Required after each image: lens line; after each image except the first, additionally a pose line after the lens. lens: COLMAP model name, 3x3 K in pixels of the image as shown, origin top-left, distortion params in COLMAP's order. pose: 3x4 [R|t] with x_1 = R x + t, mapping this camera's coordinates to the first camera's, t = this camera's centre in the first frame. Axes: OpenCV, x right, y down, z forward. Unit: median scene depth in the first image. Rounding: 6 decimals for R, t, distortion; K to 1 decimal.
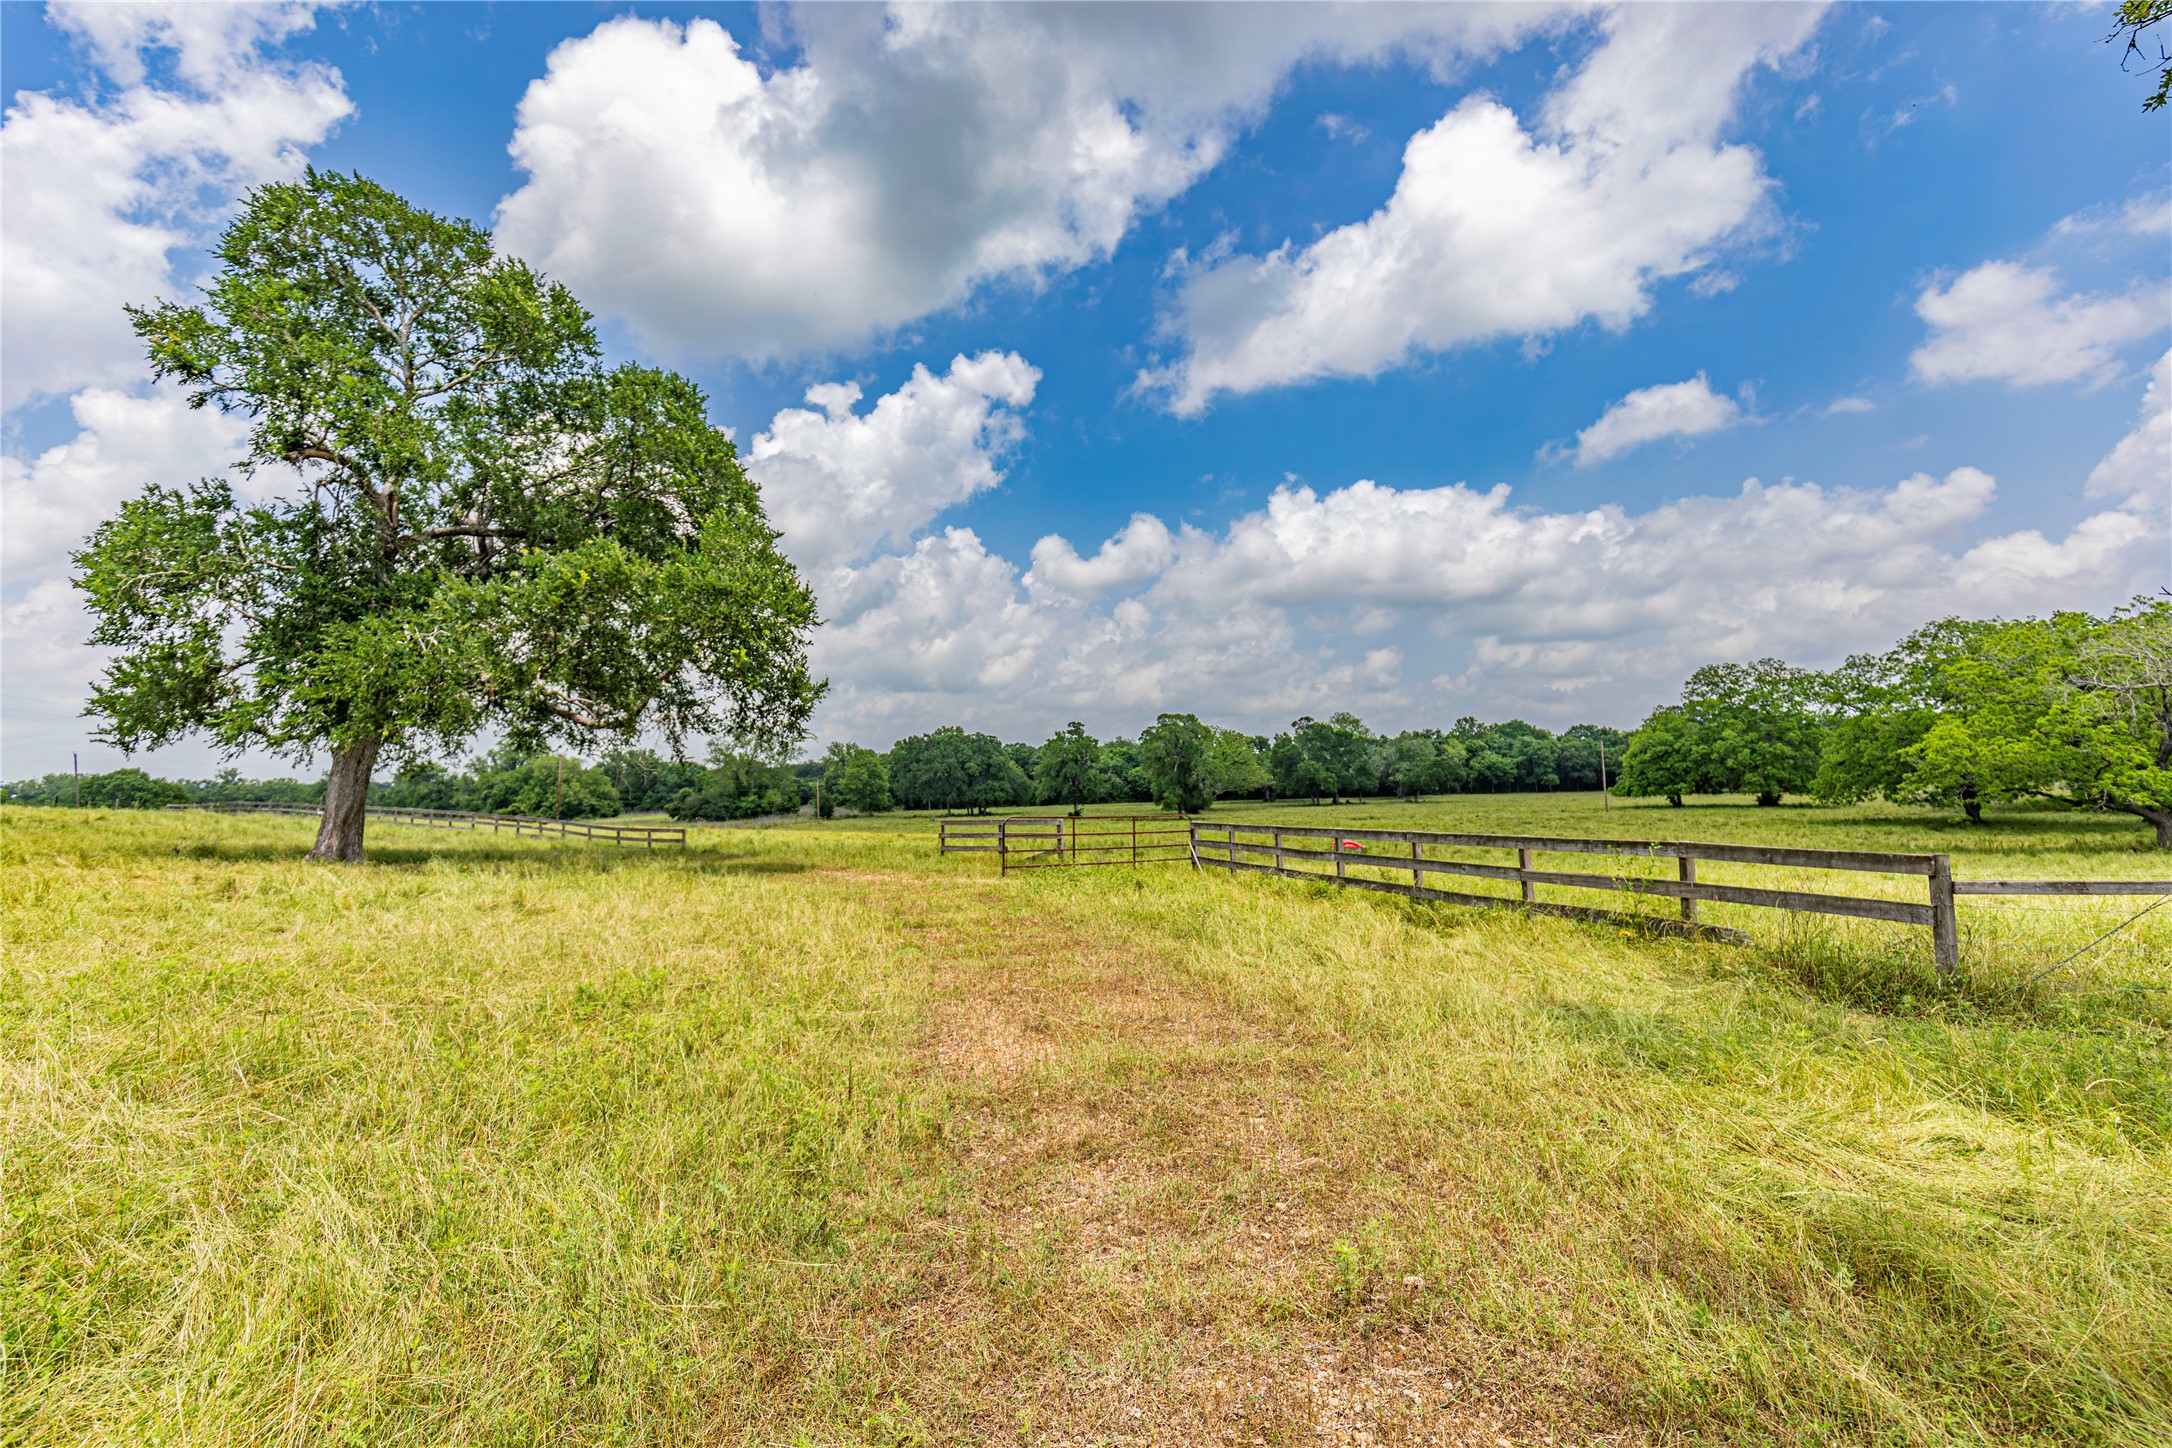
lens RADIAL K [[987.0, 0, 1116.4], [0, 987.0, 727.1], [0, 0, 1]] dist [0.002043, 0.000376]
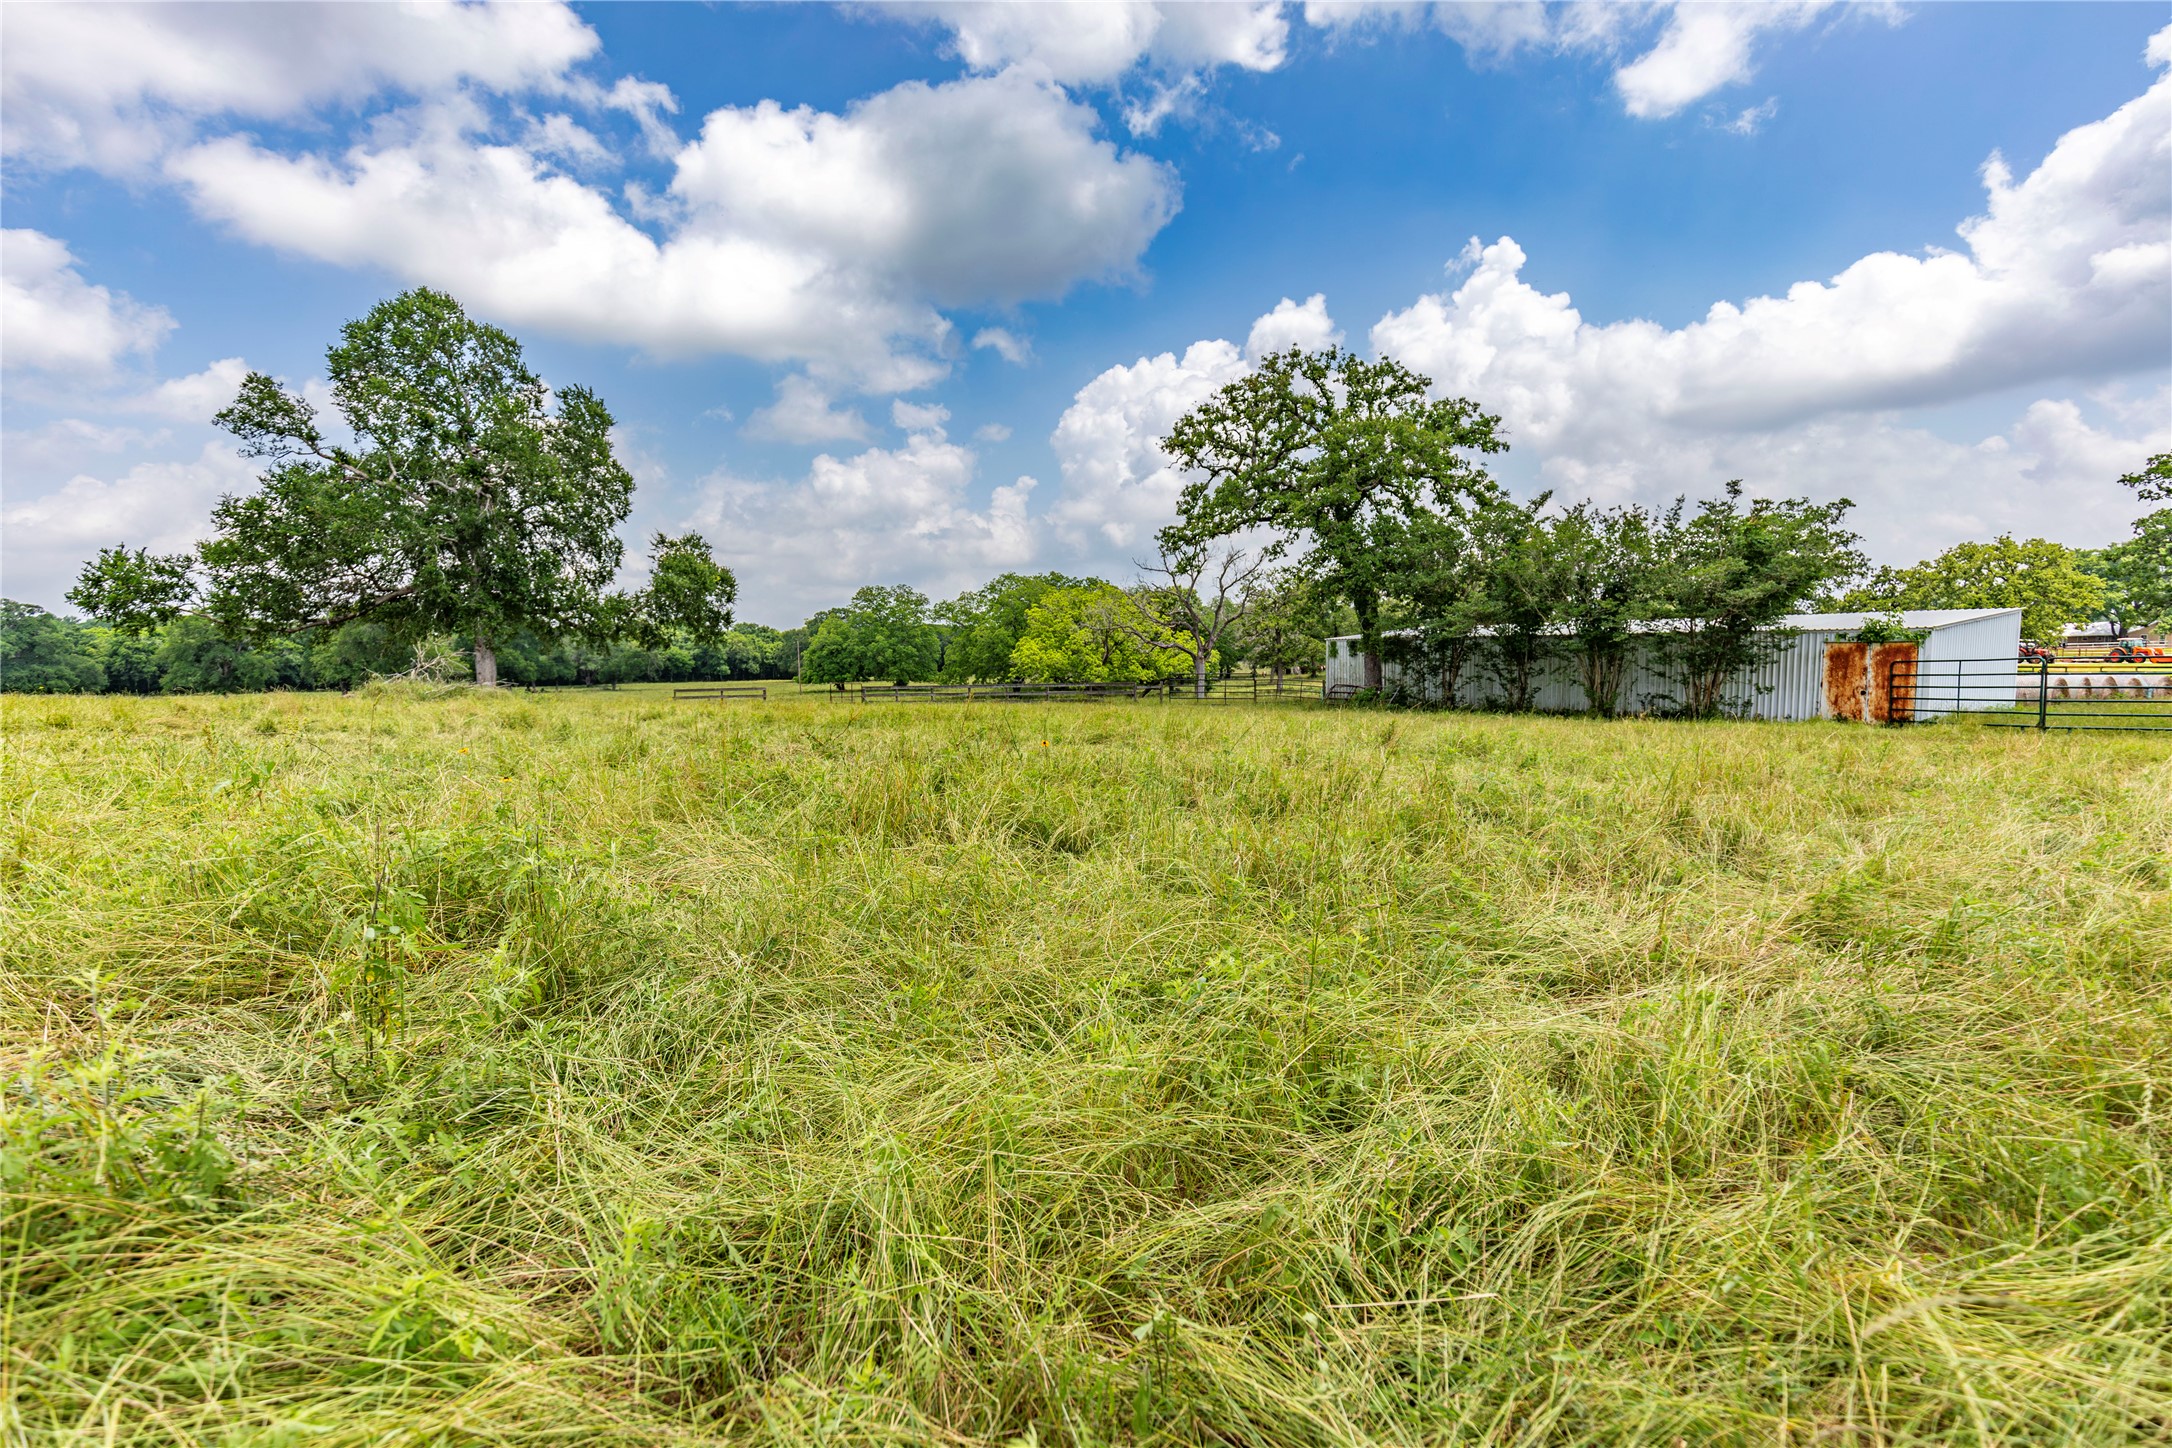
lens RADIAL K [[990.4, 0, 1090.8], [0, 990.4, 741.0], [0, 0, 1]] dist [0.002394, 0.000847]
pose [[0.674805, -0.044242, 0.736669, -0.139102], [-0.047010, 0.993597, 0.102735, -0.004126], [-0.736497, -0.103957, 0.668405, -0.107988]]
